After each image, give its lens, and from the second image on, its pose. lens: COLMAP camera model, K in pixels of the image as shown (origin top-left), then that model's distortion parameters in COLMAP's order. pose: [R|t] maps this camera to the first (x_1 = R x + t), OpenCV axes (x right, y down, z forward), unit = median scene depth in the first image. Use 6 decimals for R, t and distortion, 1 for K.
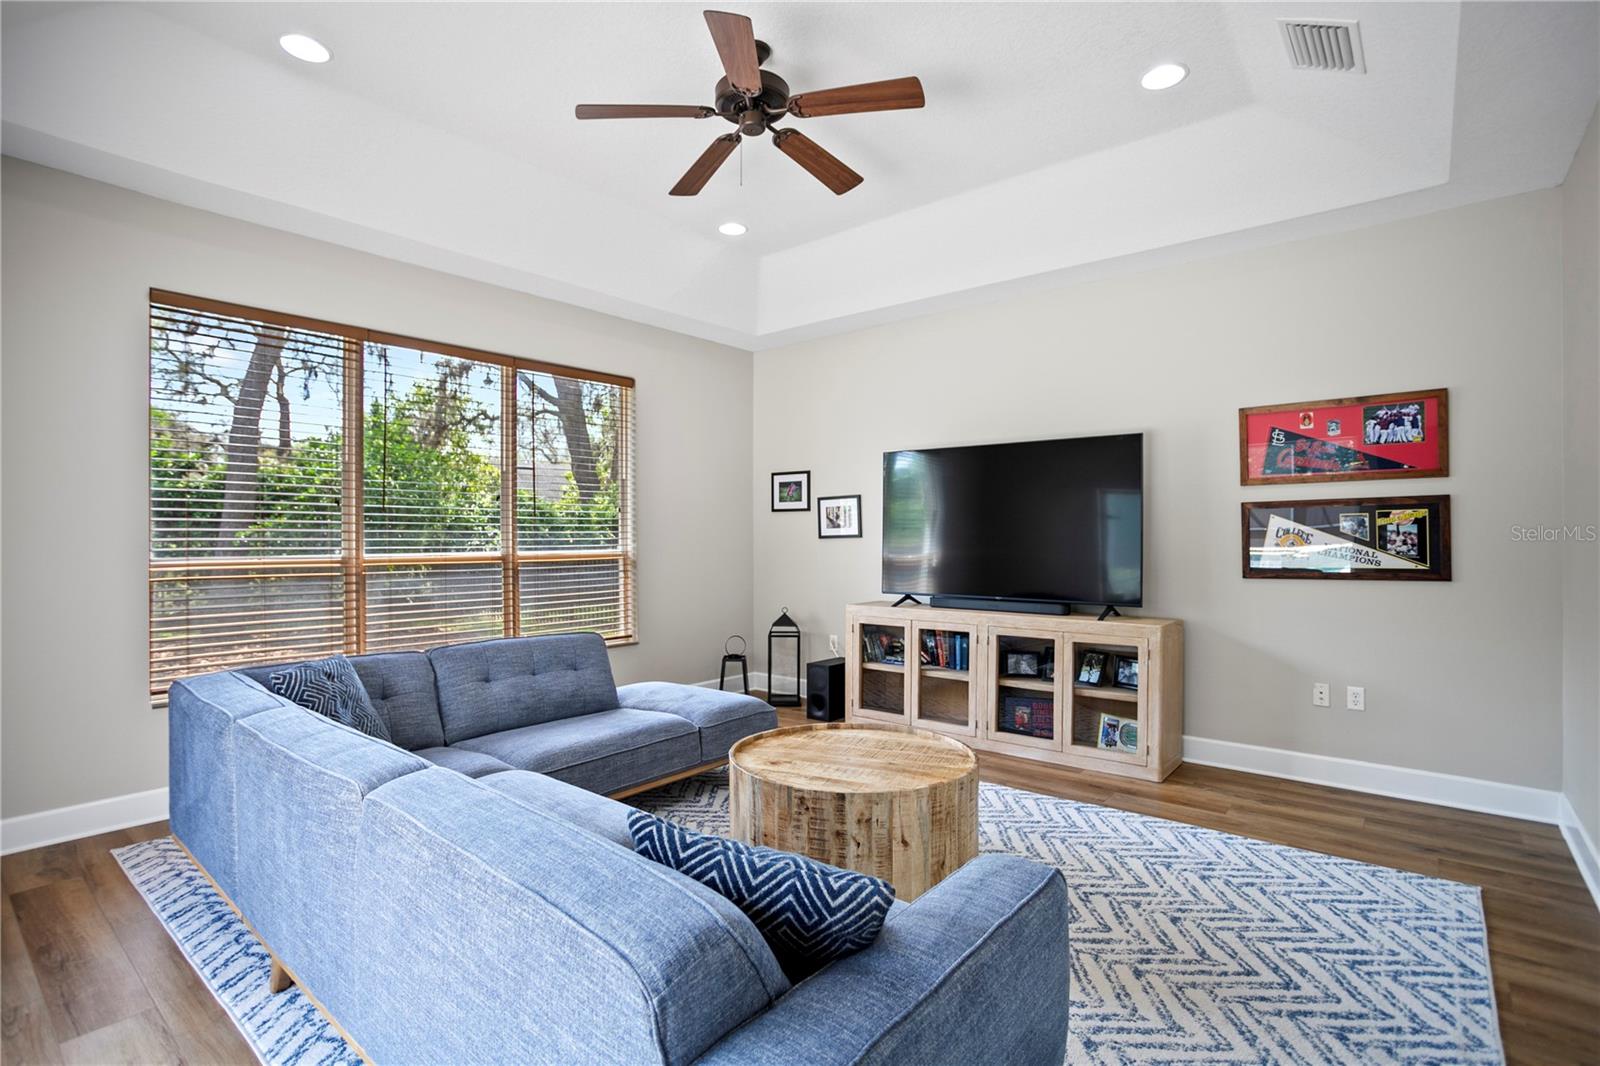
lens RADIAL K [[778.8, 0, 792.1], [0, 778.8, 541.3], [0, 0, 1]] dist [-0.001448, 0.000724]
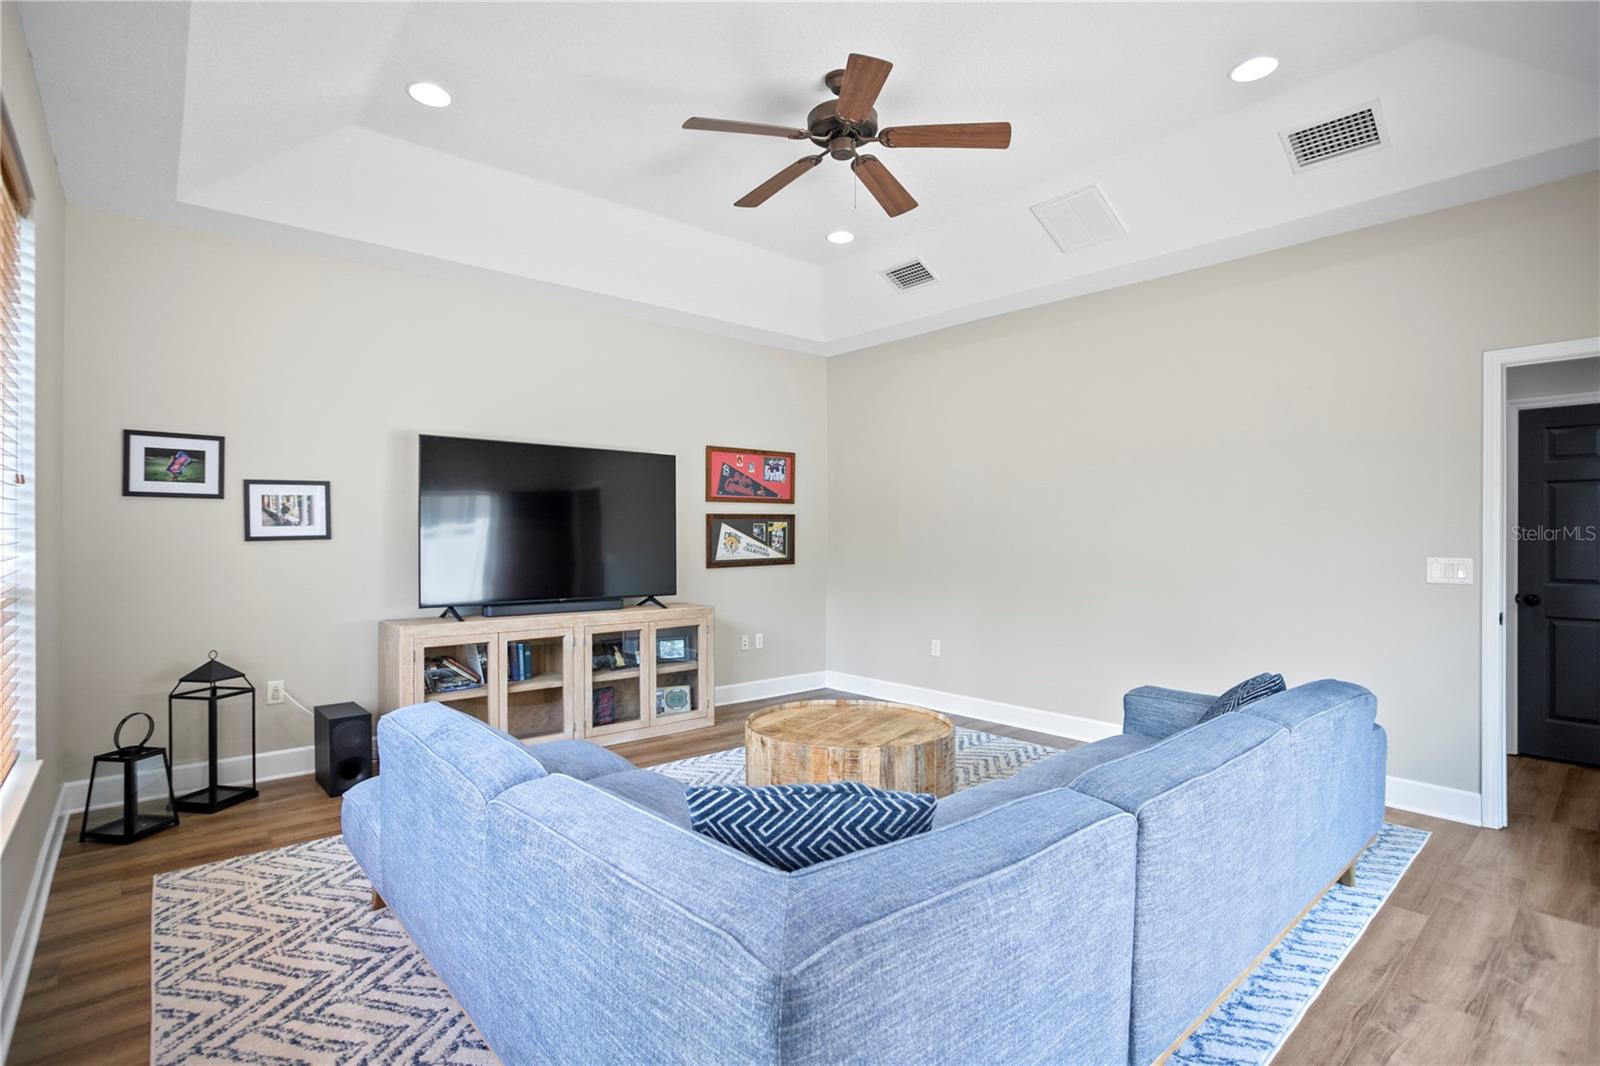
lens RADIAL K [[778.8, 0, 792.1], [0, 778.8, 541.3], [0, 0, 1]] dist [-0.001448, 0.000724]
pose [[0.194366, -0.004708, 0.980918, -0.759830], [0.004050, 0.999984, 0.003997, -0.005818], [-0.980921, 0.003195, 0.194381, 0.589669]]
